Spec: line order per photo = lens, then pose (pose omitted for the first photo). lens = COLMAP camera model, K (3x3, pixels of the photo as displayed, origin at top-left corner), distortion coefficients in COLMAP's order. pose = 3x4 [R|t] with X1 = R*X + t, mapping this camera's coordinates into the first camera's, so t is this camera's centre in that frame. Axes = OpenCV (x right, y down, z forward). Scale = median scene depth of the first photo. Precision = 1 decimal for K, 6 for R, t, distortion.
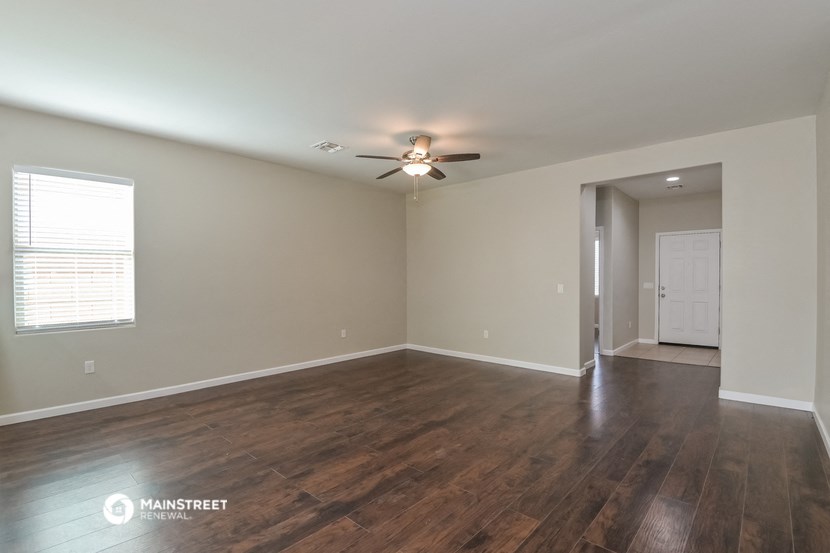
lens RADIAL K [[393.7, 0, 415.0], [0, 393.7, 276.5], [0, 0, 1]] dist [0.086504, -0.000027]
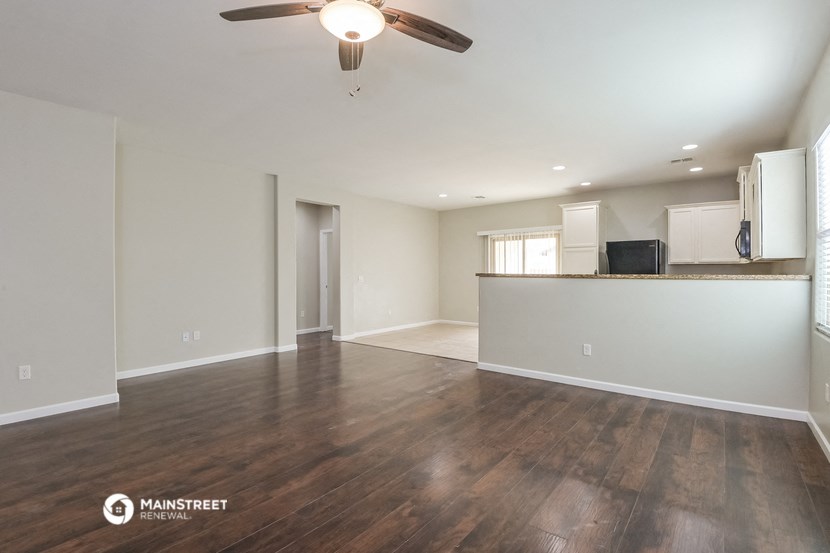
lens RADIAL K [[393.7, 0, 415.0], [0, 393.7, 276.5], [0, 0, 1]] dist [0.086504, -0.000027]
pose [[-0.997831, 0.010262, -0.065020, -0.044543], [0.009701, 0.999913, 0.008950, 0.009413], [0.065106, 0.008299, -0.997844, 1.919745]]
